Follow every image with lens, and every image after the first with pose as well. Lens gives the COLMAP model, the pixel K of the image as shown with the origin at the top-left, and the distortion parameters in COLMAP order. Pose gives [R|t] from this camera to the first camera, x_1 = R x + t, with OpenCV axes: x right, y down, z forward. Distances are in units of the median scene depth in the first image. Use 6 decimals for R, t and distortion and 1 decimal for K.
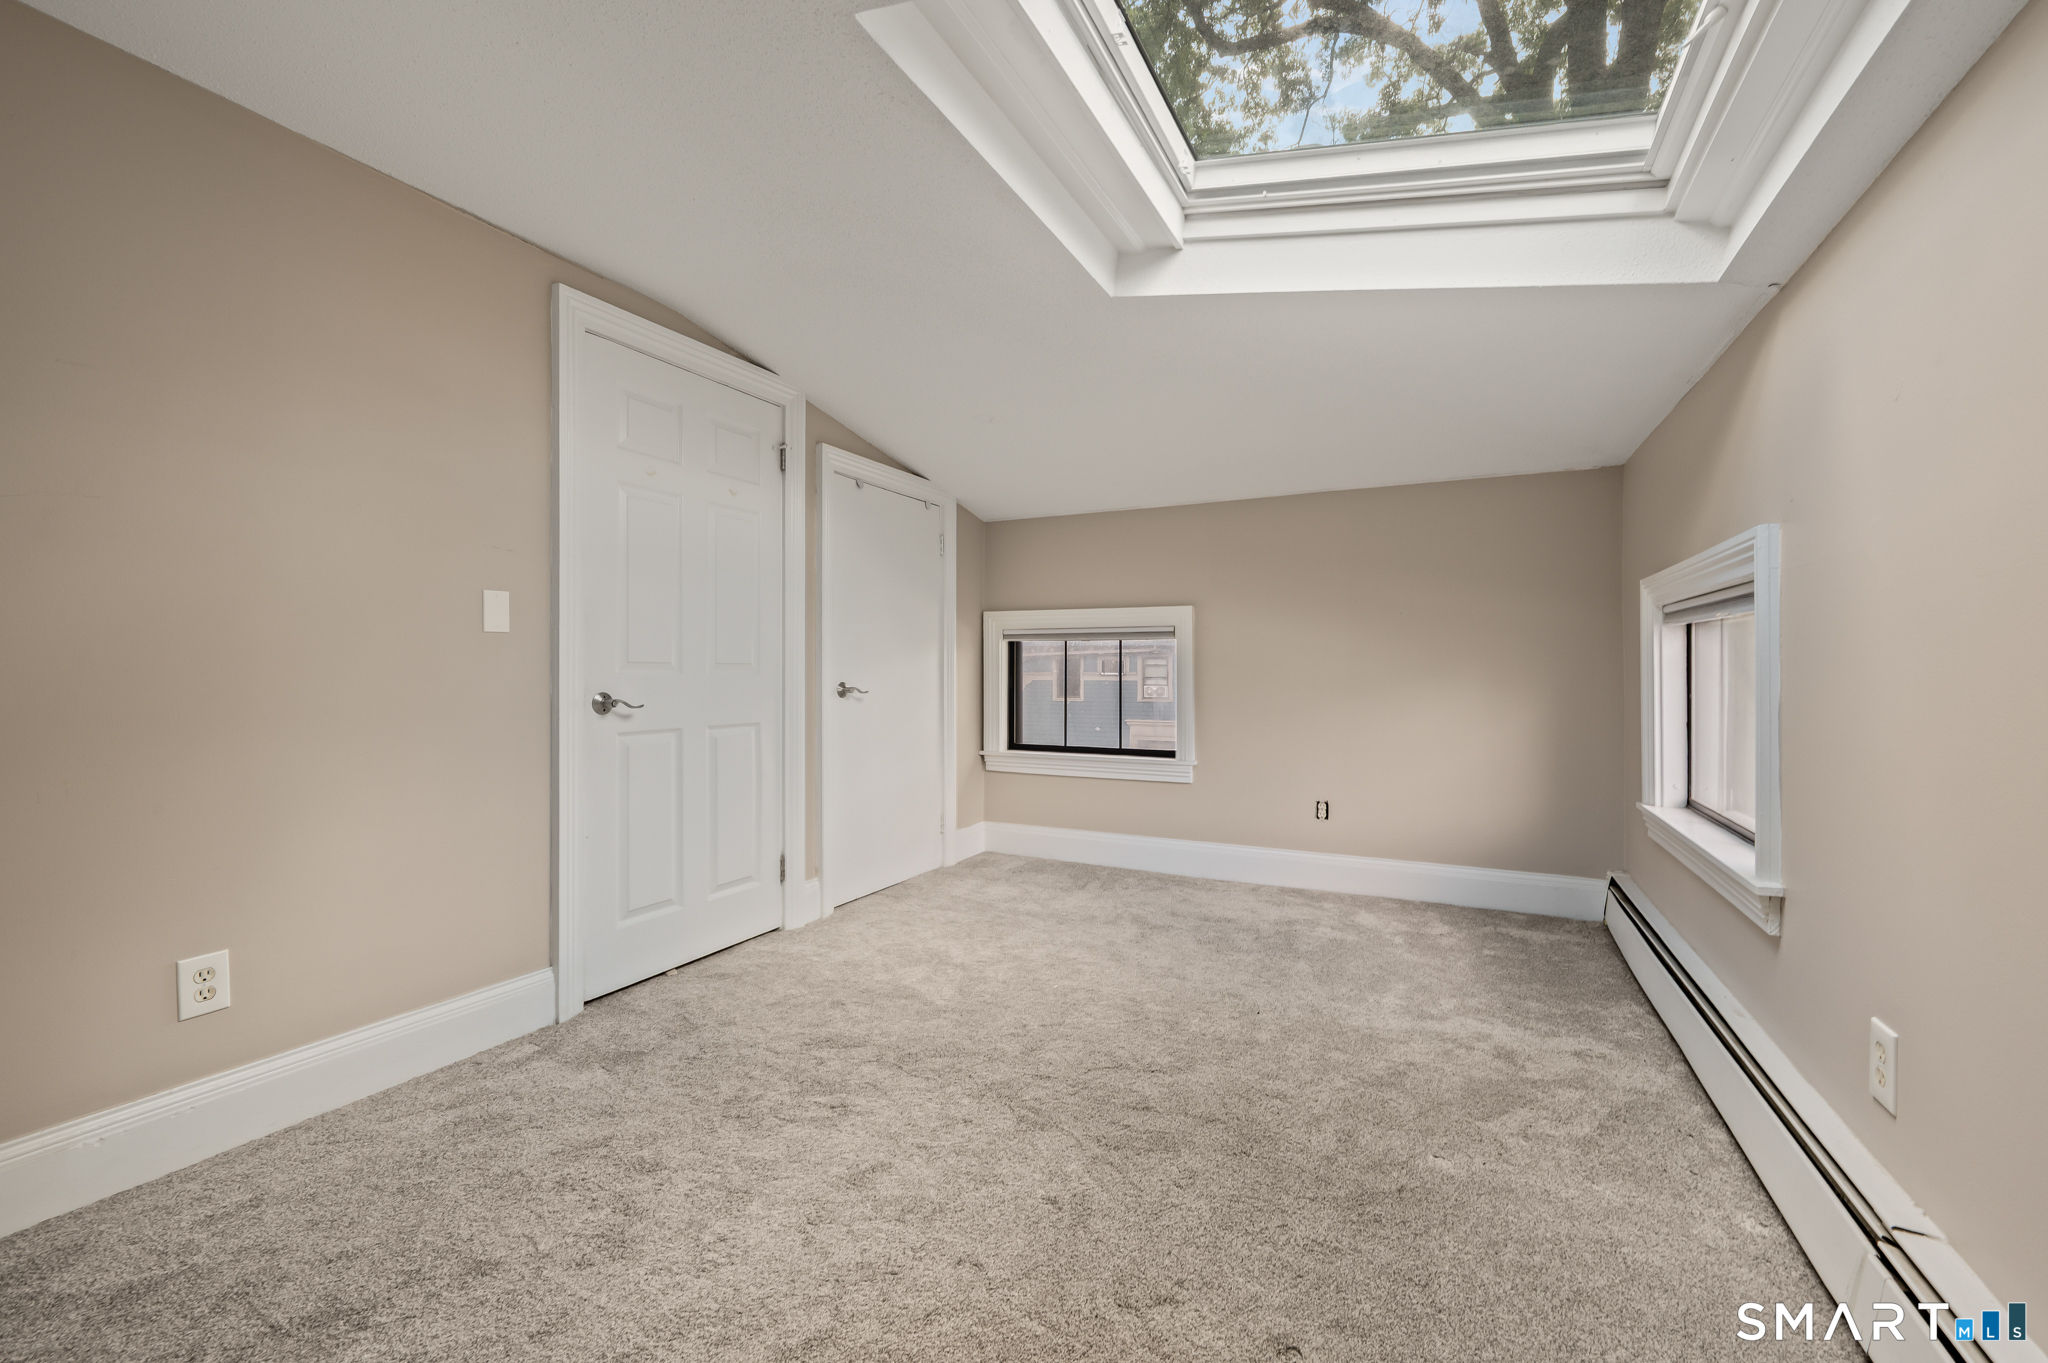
lens RADIAL K [[824.5, 0, 1016.7], [0, 824.5, 672.6], [0, 0, 1]] dist [0.002676, -0.000080]
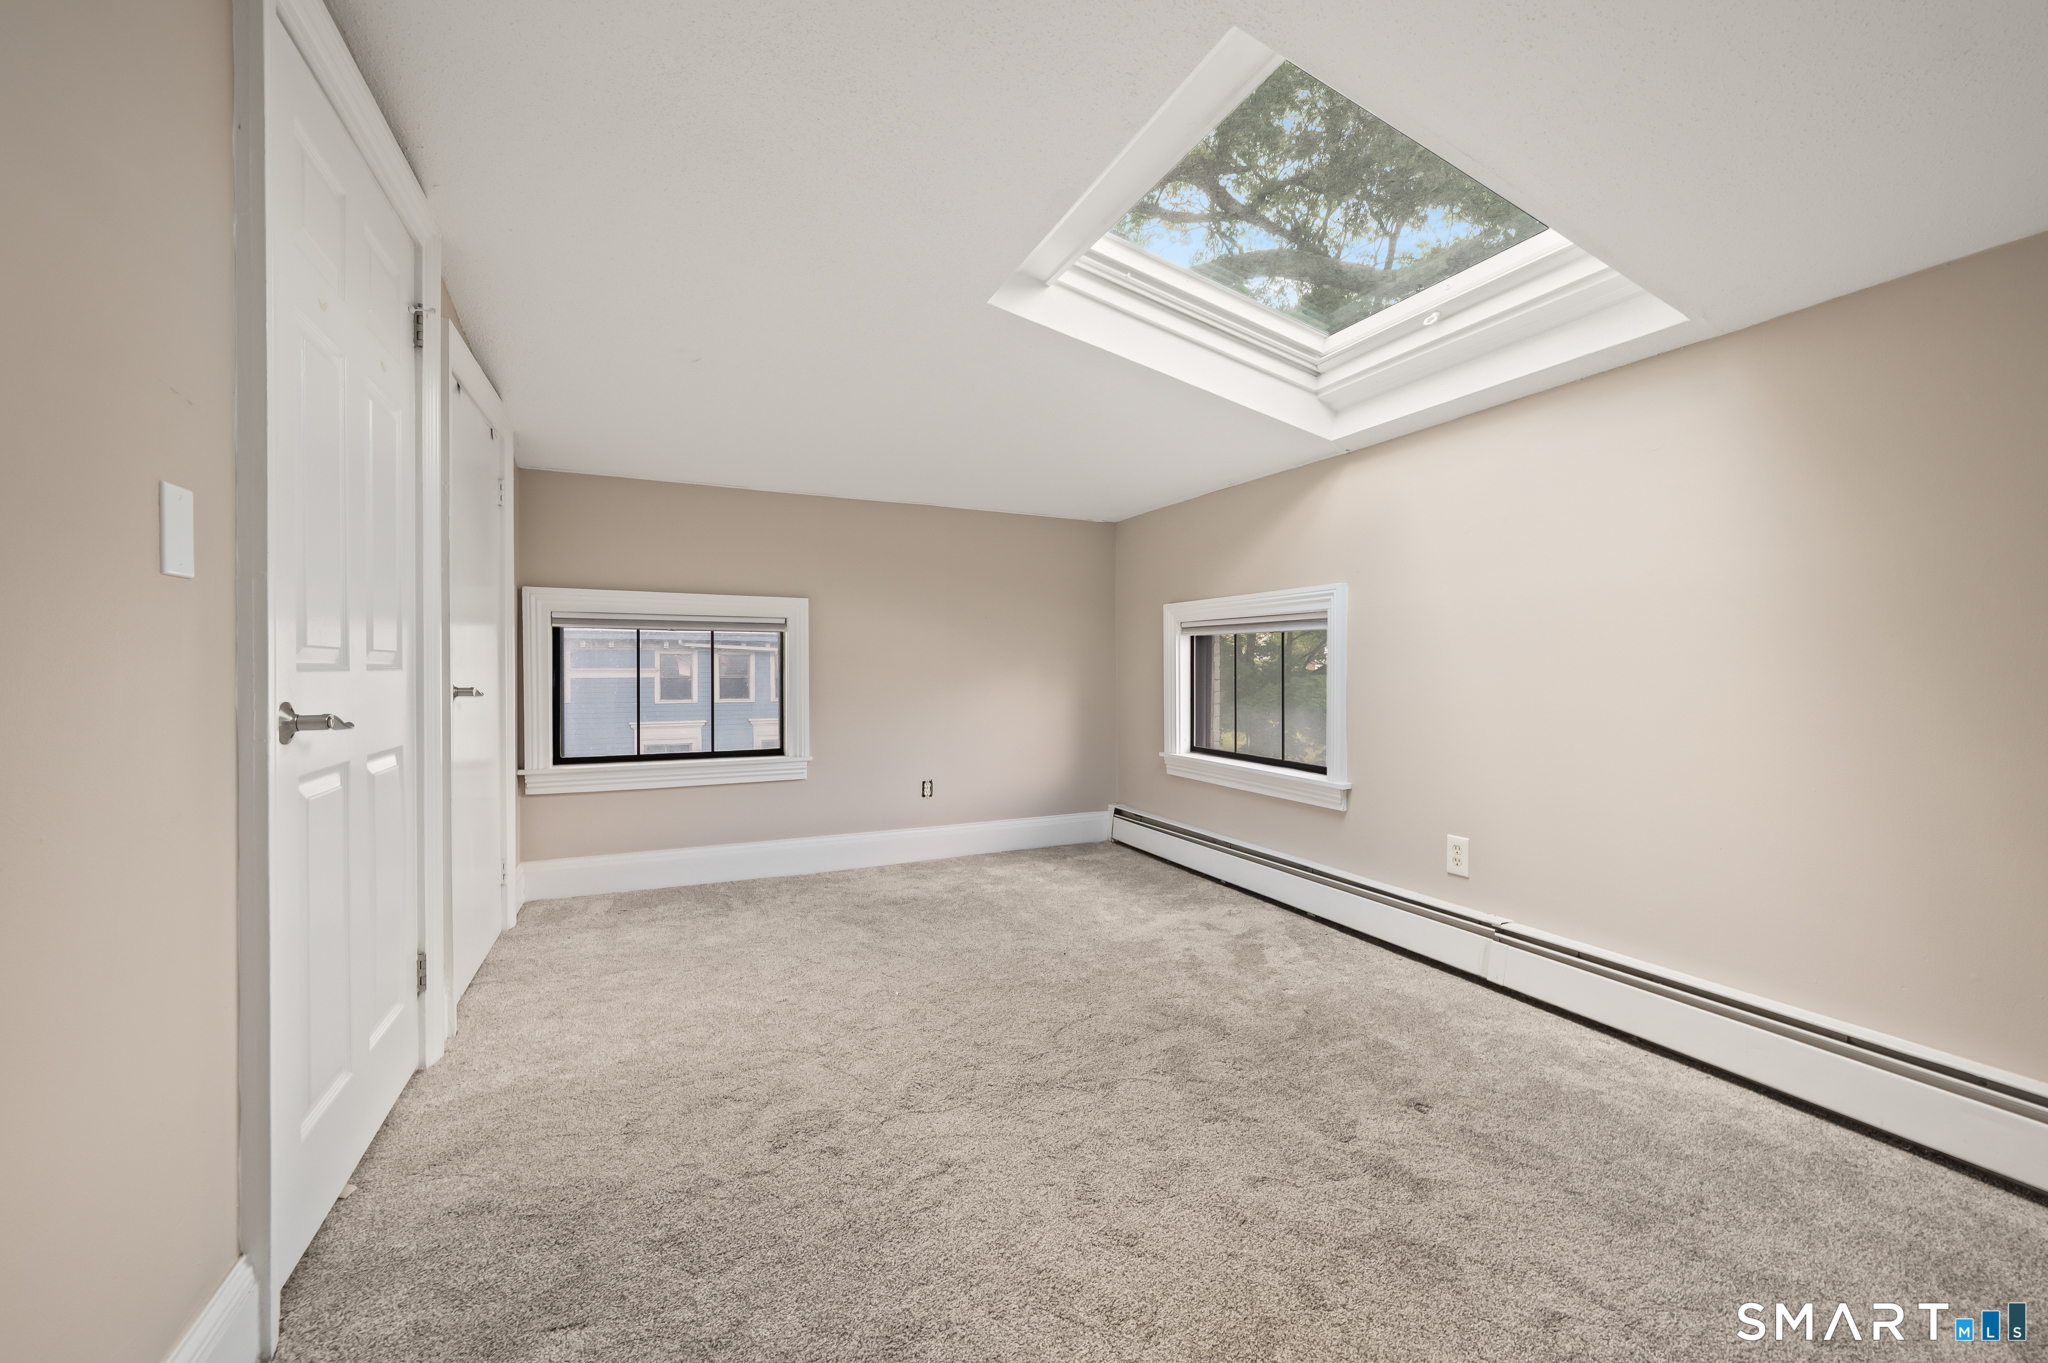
lens RADIAL K [[824.5, 0, 1016.7], [0, 824.5, 672.6], [0, 0, 1]] dist [0.002676, -0.000080]
pose [[0.614189, -0.006223, 0.789134, -0.546575], [0.001884, 0.999978, 0.006420, 0.001898], [-0.789157, -0.002457, 0.614187, 0.266708]]
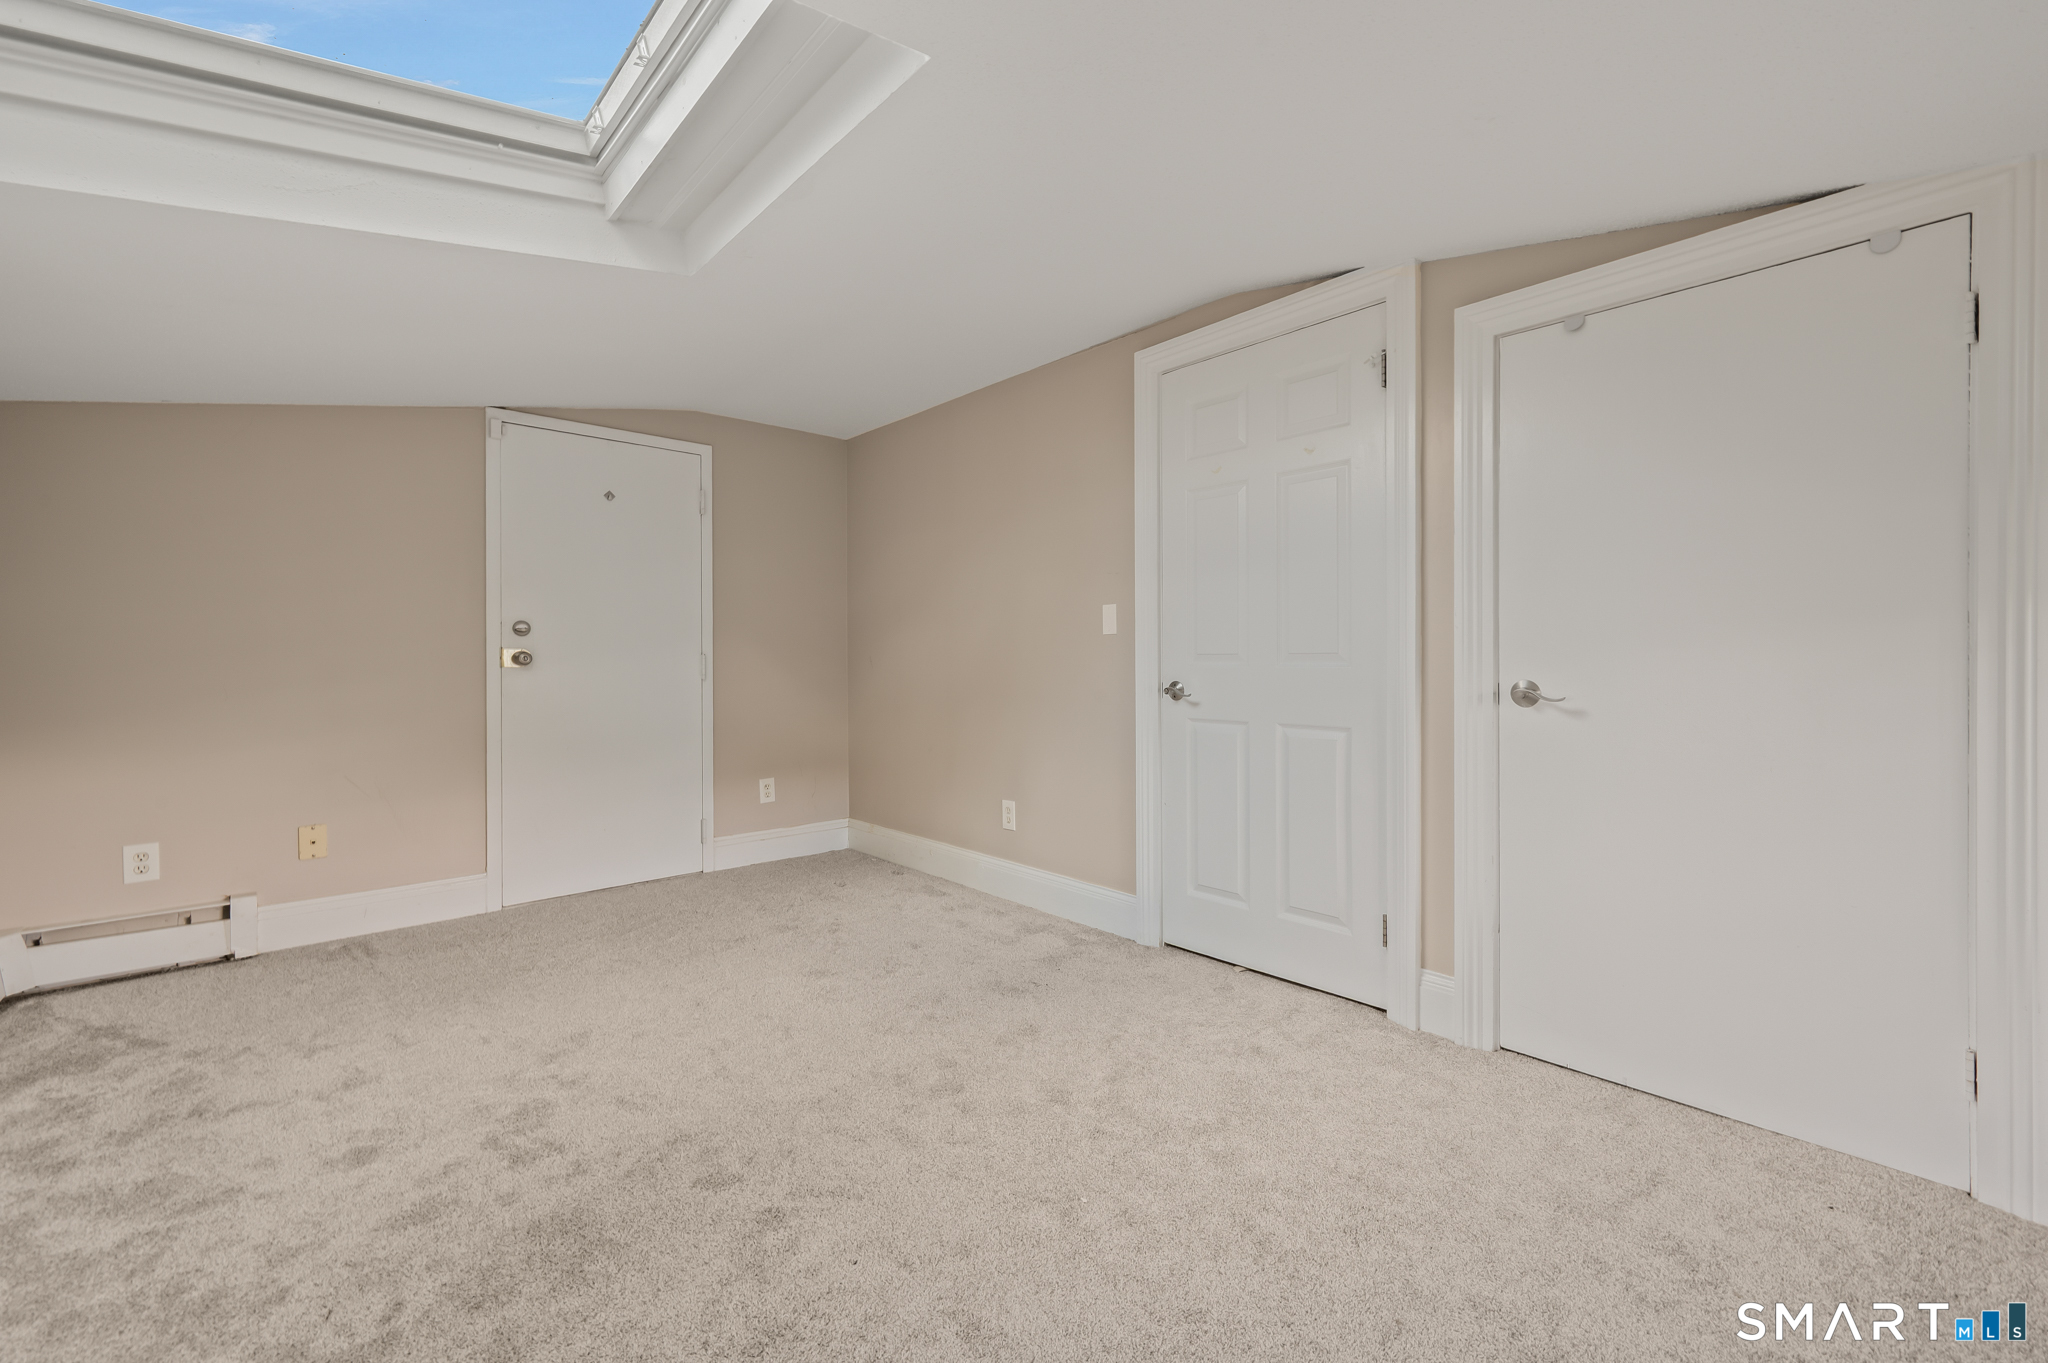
lens RADIAL K [[787.6, 0, 1029.8], [0, 787.6, 666.5], [0, 0, 1]] dist [0.000353, -0.000023]
pose [[-0.315597, 0.004508, -0.948882, 0.520185], [0.004417, 0.999985, 0.003281, -0.000405], [0.948883, -0.003156, -0.315613, 1.006220]]
